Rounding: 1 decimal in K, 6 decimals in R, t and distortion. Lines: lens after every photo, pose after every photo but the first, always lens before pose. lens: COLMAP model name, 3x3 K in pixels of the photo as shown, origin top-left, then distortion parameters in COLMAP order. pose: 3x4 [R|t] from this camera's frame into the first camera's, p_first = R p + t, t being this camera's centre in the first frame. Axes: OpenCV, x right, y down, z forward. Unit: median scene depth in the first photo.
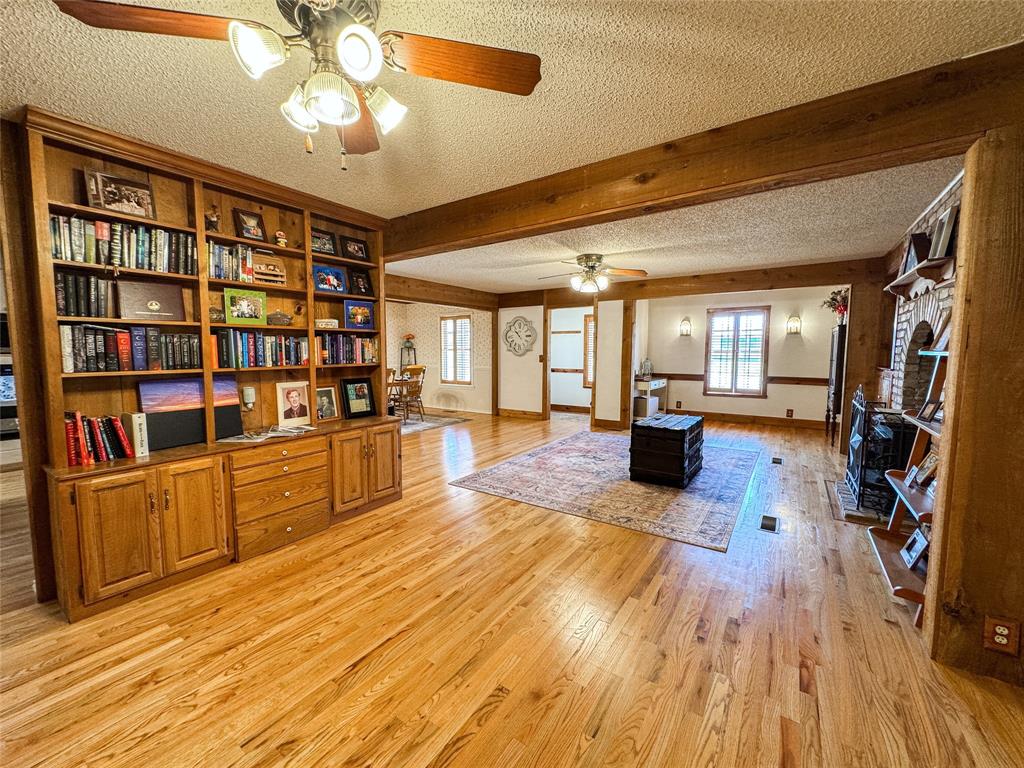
lens RADIAL K [[409.7, 0, 512.0], [0, 409.7, 384.0], [0, 0, 1]] dist [-0.002854, -0.000247]
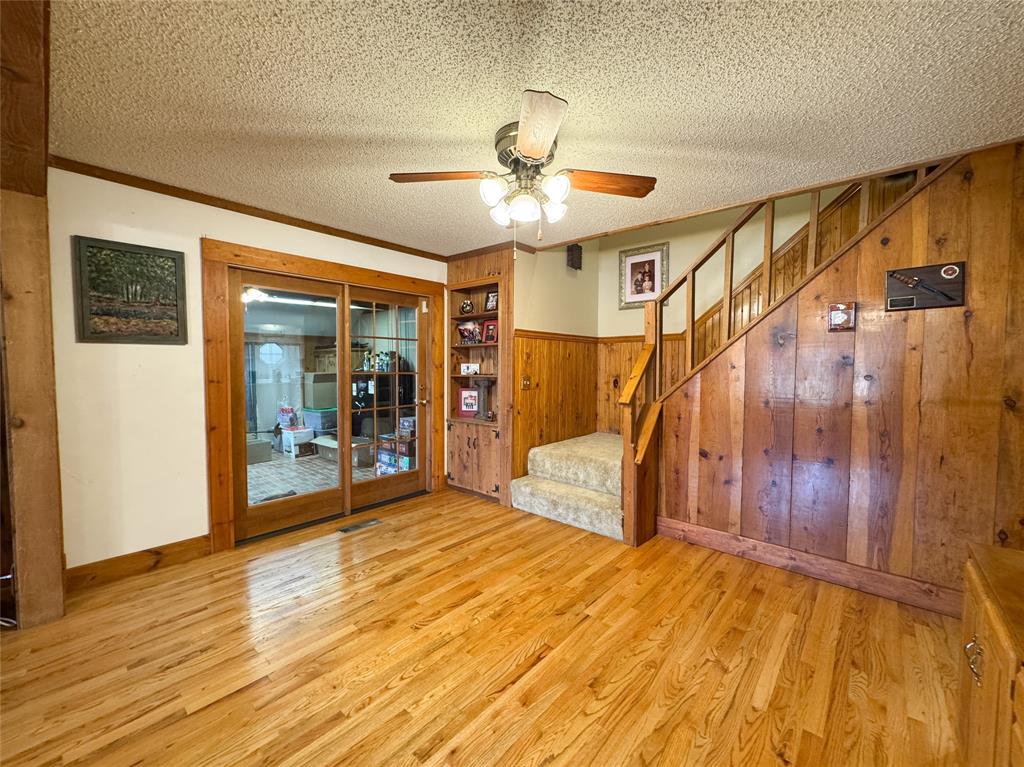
lens RADIAL K [[418.3, 0, 512.0], [0, 418.3, 383.5], [0, 0, 1]] dist [-0.002837, 0.000013]
pose [[-0.993097, -0.008901, 0.116960, -0.160801], [0.005858, 0.992109, 0.125239, -0.059772], [-0.117152, 0.125060, -0.985208, 0.735610]]
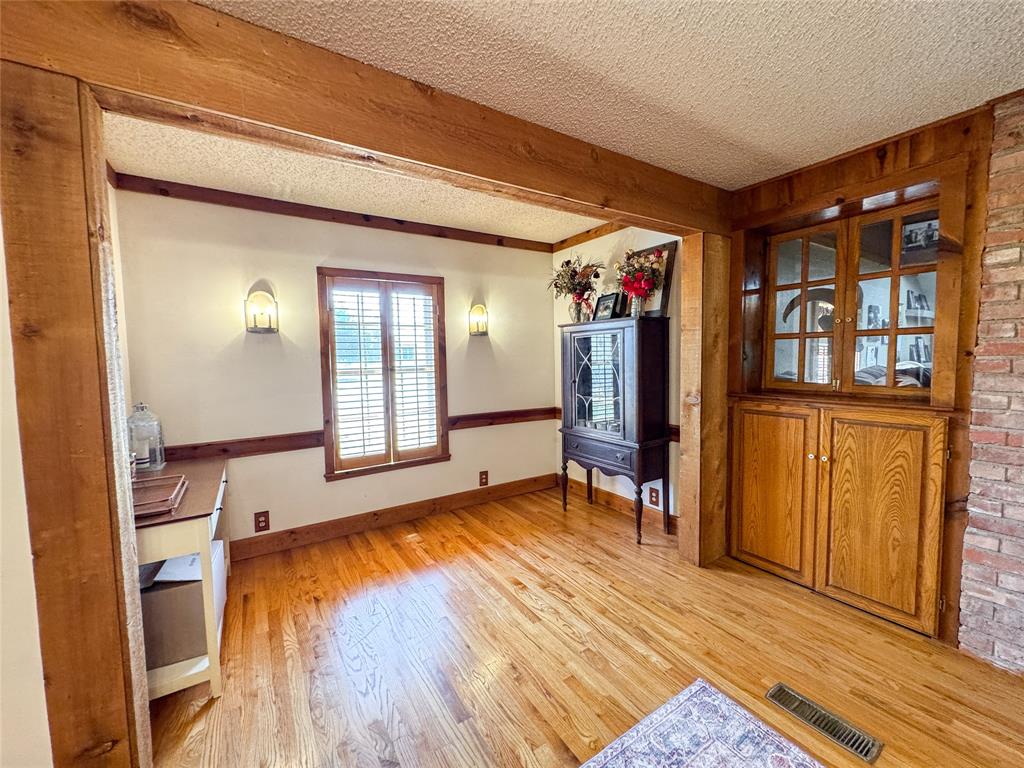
lens RADIAL K [[409.7, 0, 512.0], [0, 409.7, 384.0], [0, 0, 1]] dist [-0.002854, -0.000247]
pose [[0.390775, -0.070229, 0.917803, 0.293096], [0.092753, 0.995015, 0.036646, -0.109568], [-0.915801, 0.070808, 0.395341, 1.116685]]
